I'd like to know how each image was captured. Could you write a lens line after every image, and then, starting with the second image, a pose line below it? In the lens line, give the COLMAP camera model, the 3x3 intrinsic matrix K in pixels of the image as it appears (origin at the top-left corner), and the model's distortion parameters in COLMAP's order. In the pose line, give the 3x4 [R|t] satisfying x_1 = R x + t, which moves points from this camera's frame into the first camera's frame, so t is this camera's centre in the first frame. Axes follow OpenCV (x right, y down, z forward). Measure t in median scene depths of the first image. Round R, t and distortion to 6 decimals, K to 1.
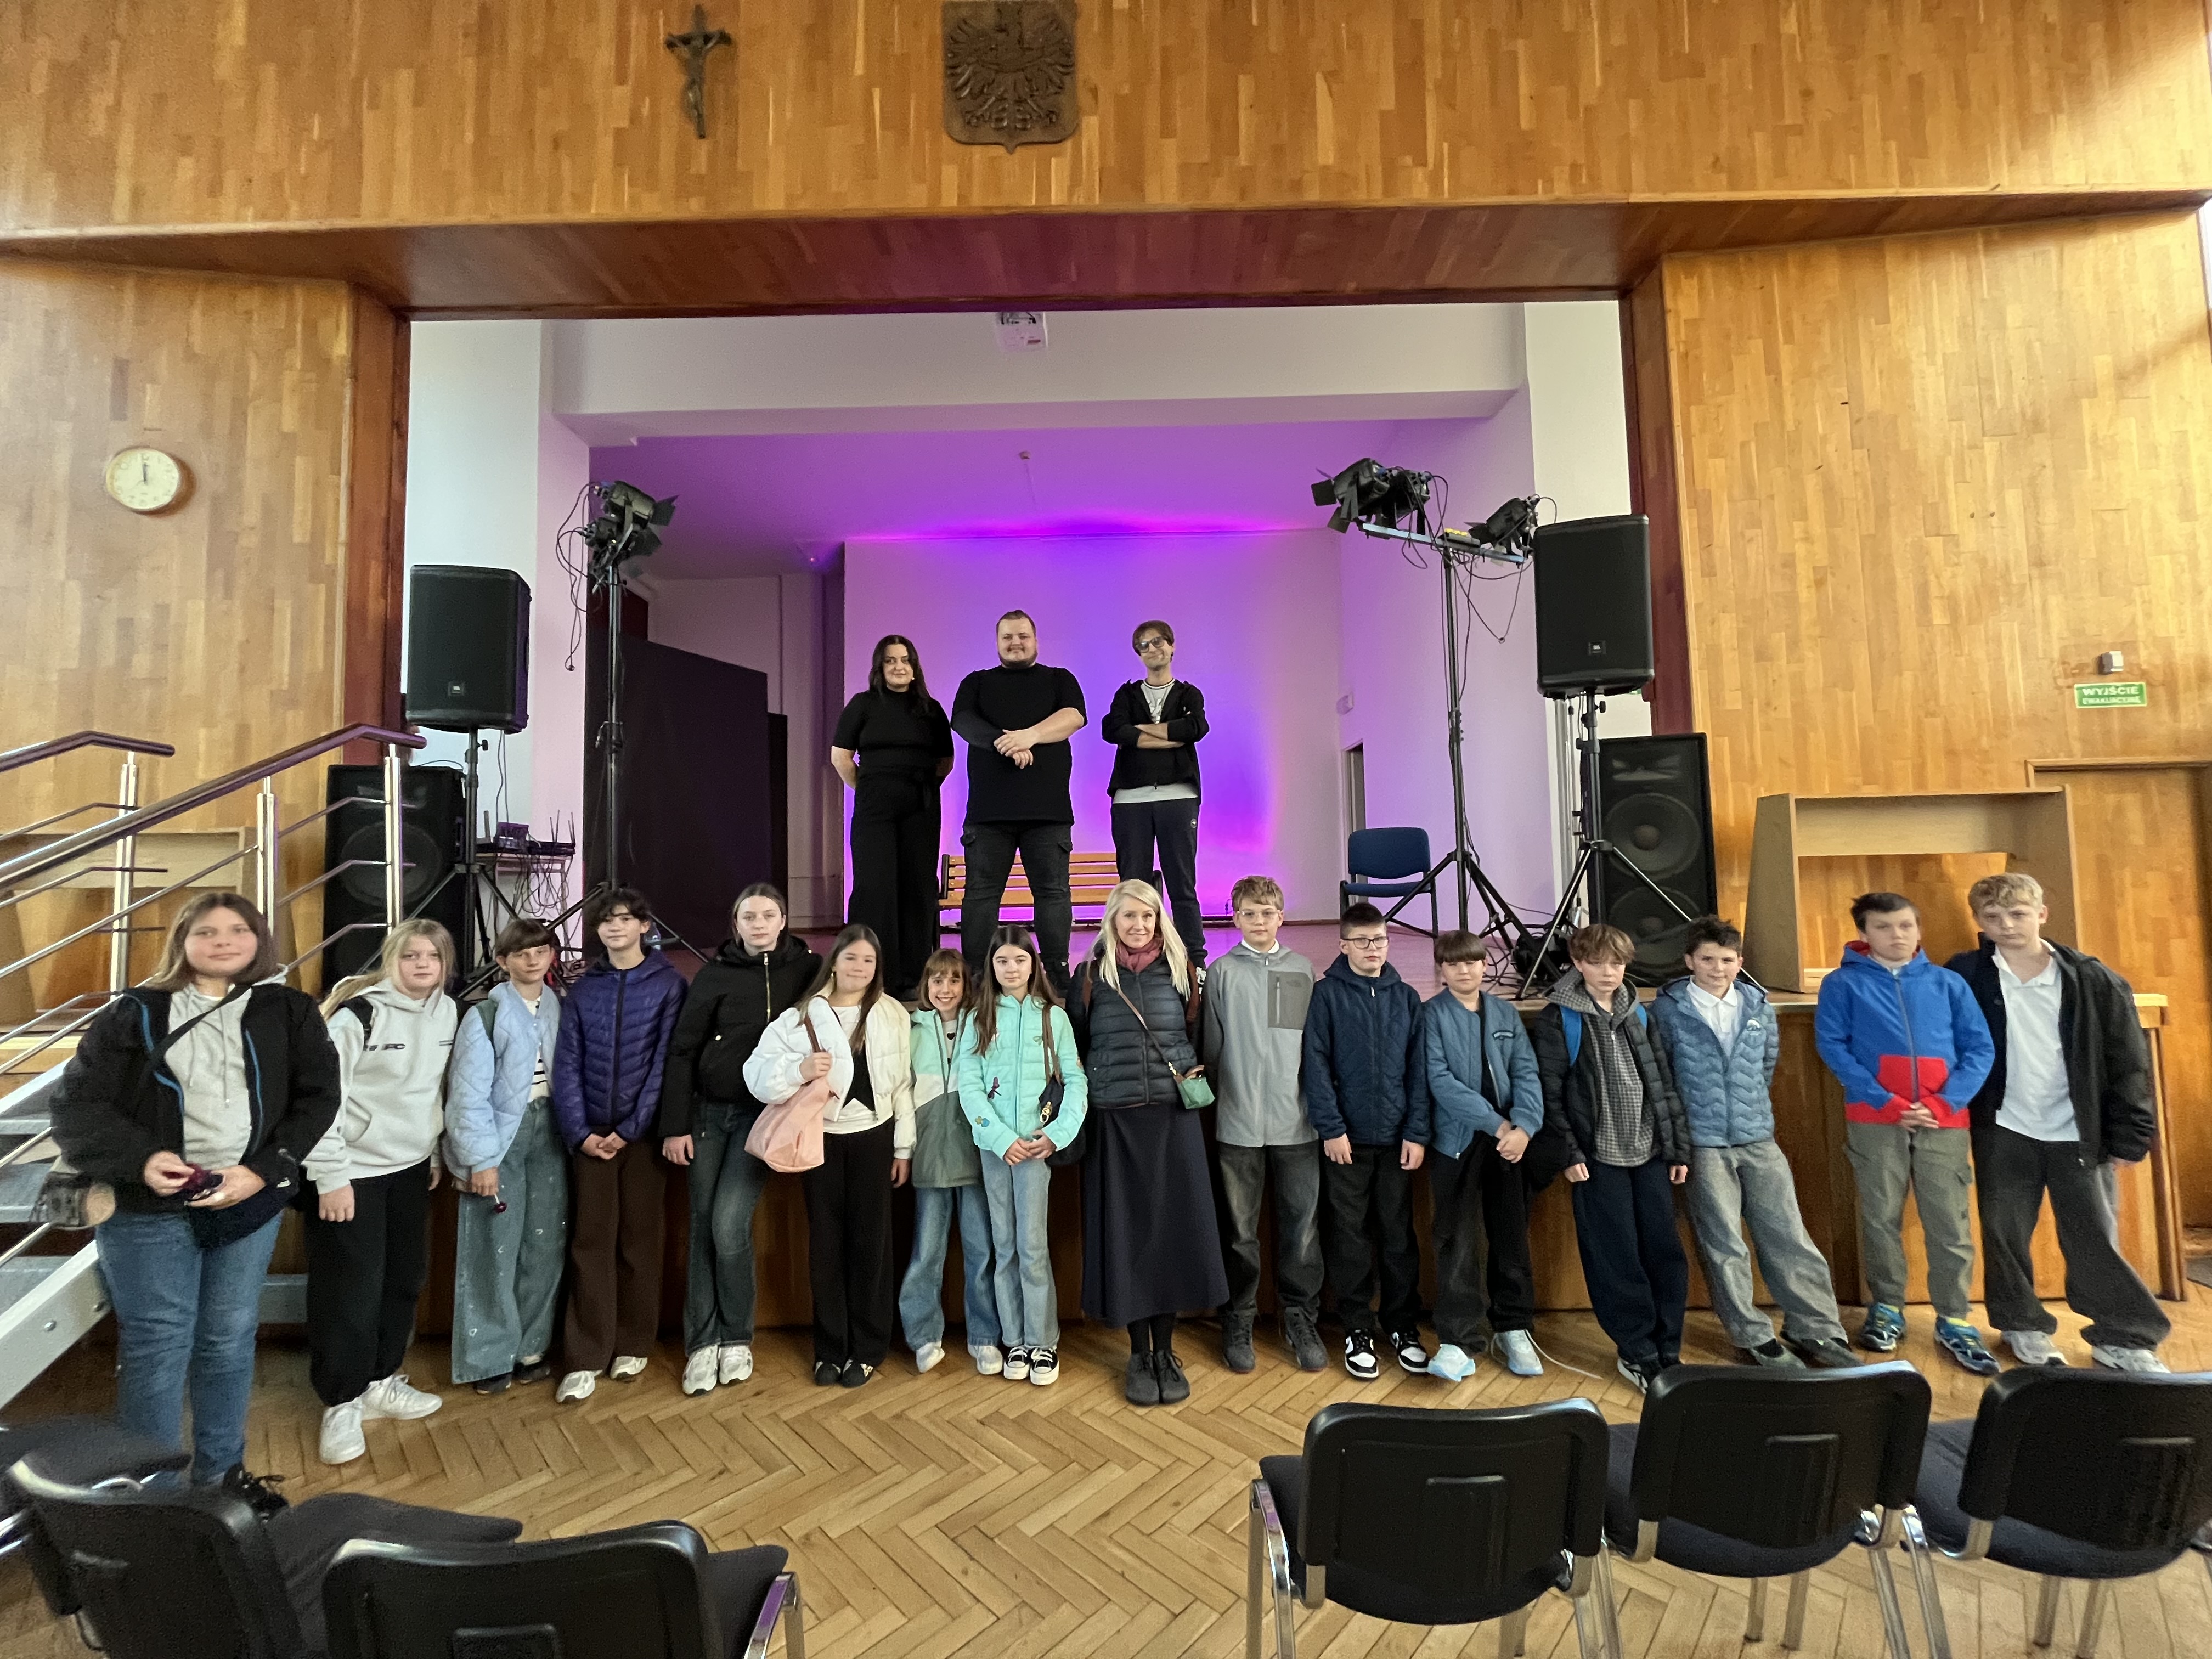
lens RADIAL K [[881.4, 0, 1106.4], [0, 881.4, 833.5], [0, 0, 1]] dist [-0.000511, -0.000010]
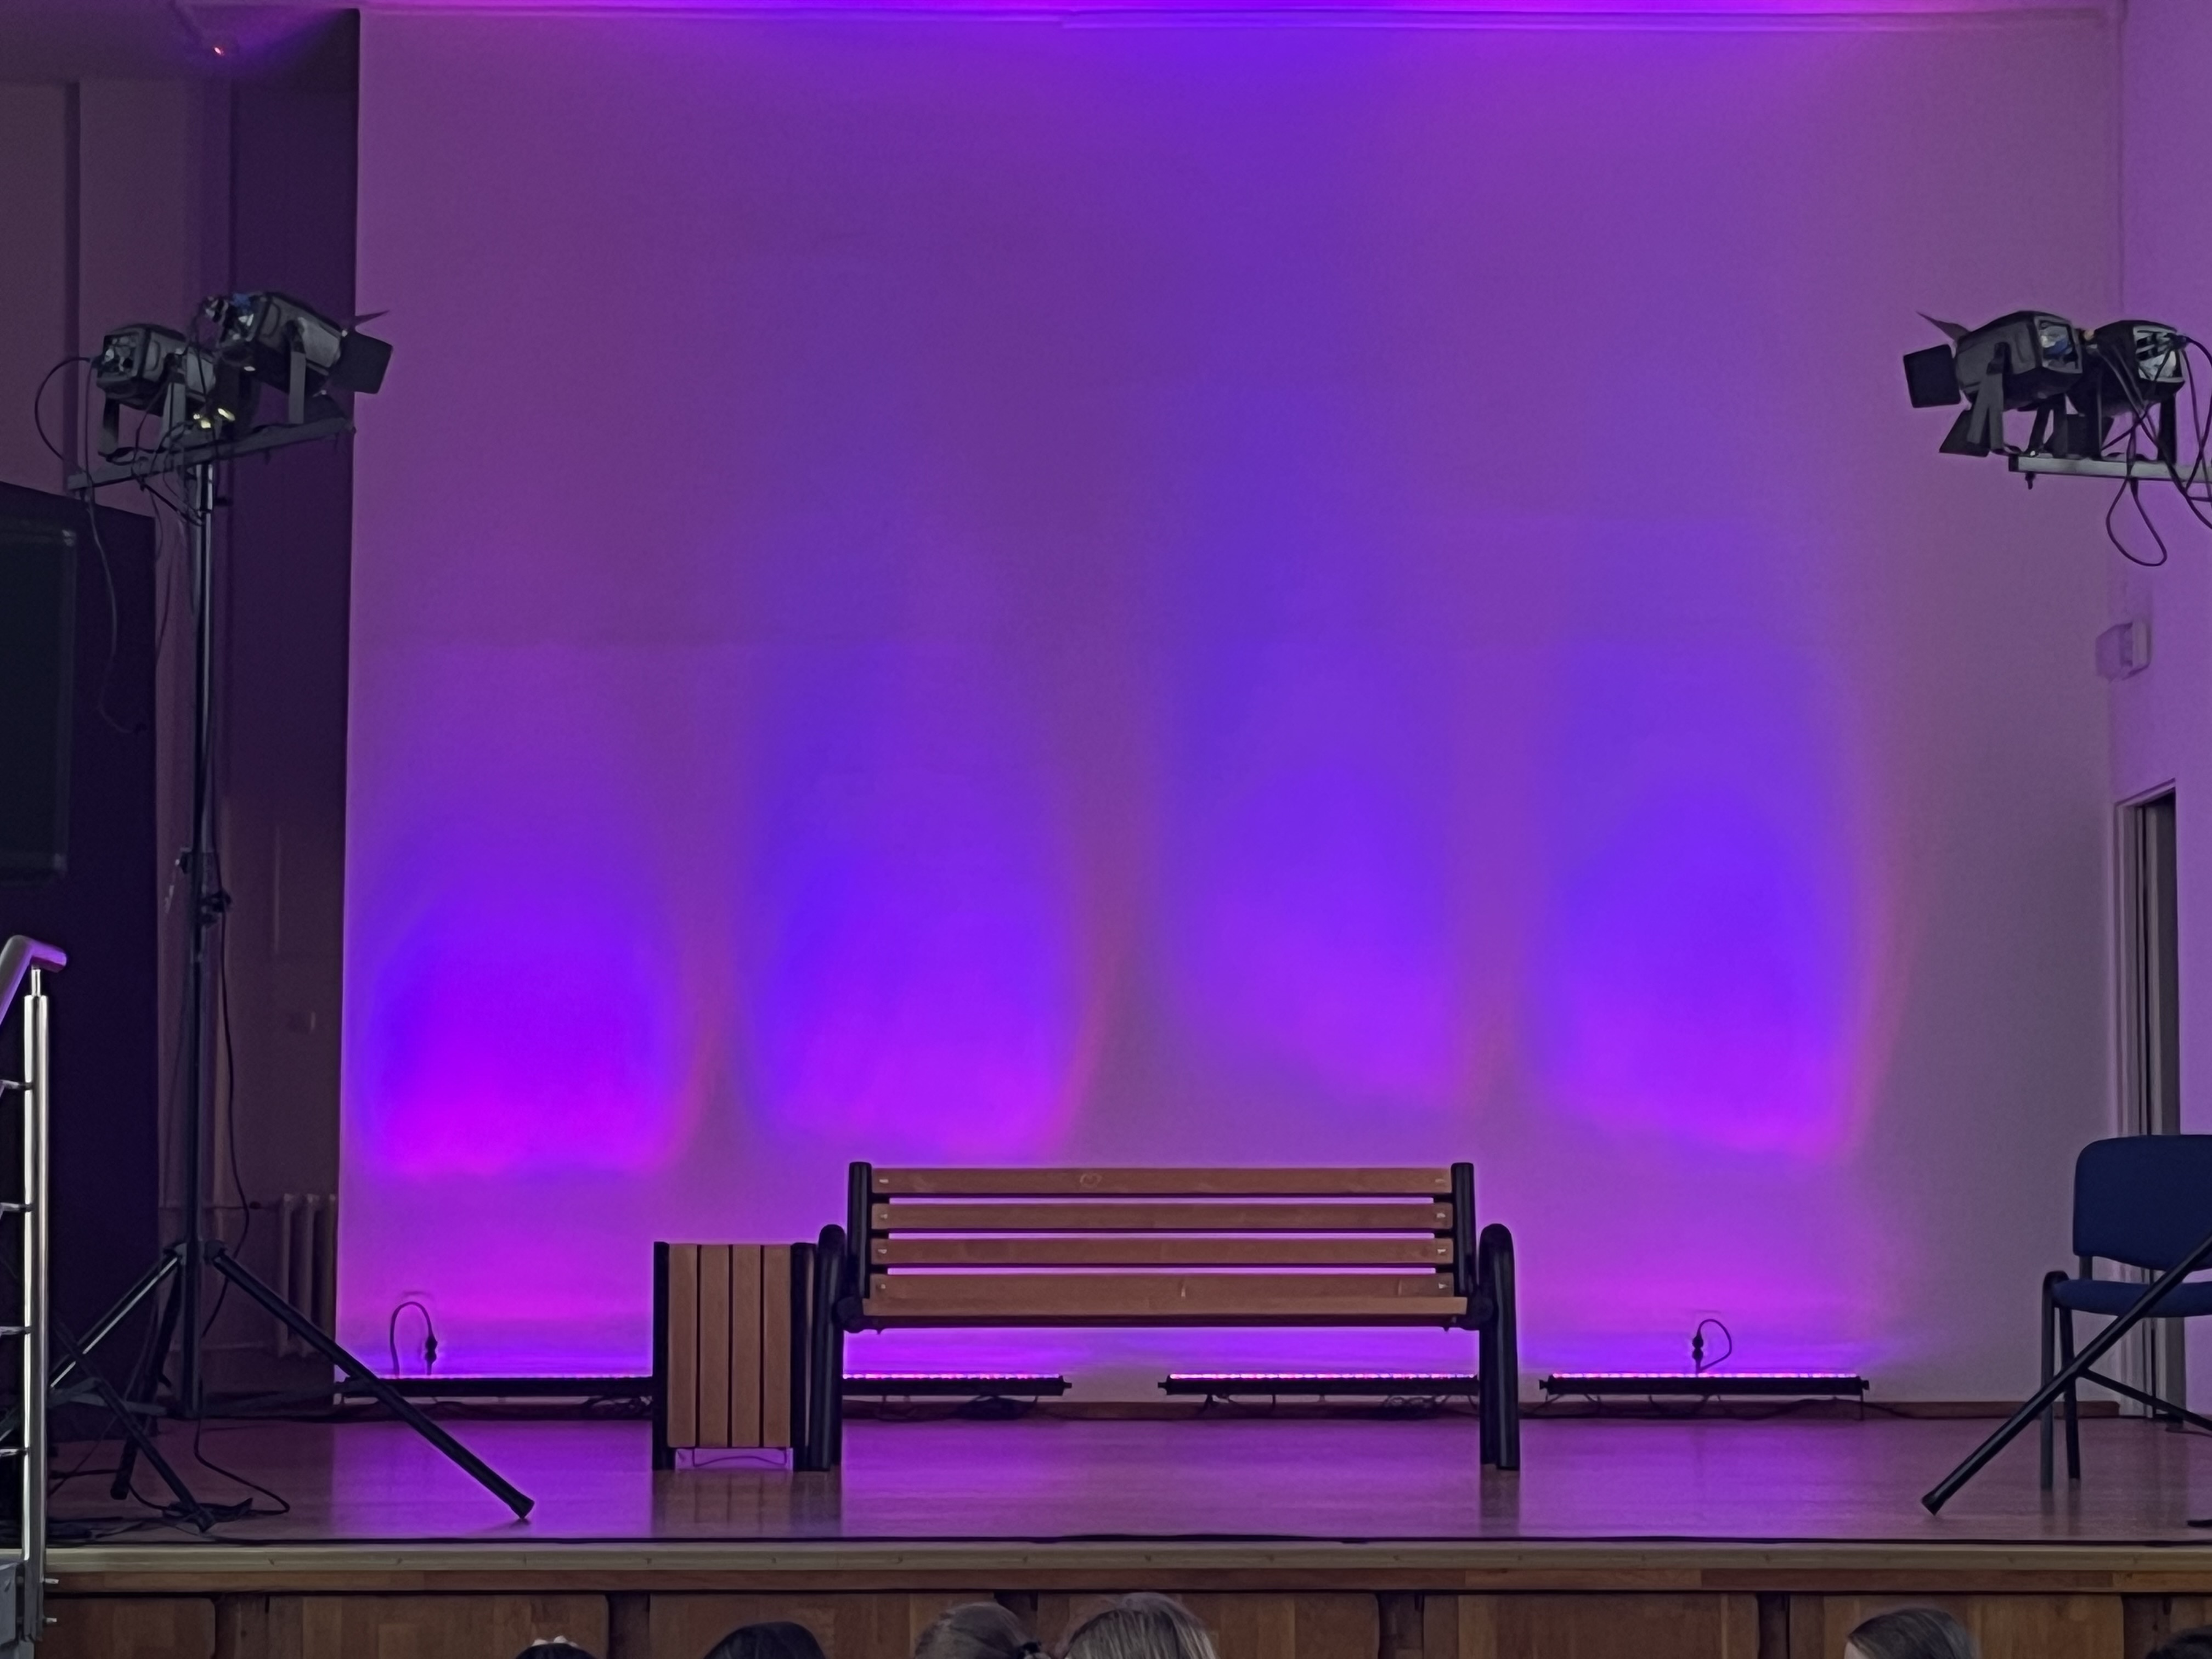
lens RADIAL K [[4781.2, 0, 1106.0], [0, 4781.2, 830.9], [0, 0, 1]] dist [0.118521, 0.000000]
pose [[0.999769, 0.020167, 0.007418, -0.170023], [-0.019972, 0.999478, -0.025377, -0.094253], [-0.007926, 0.025223, 0.999650, -1.336535]]
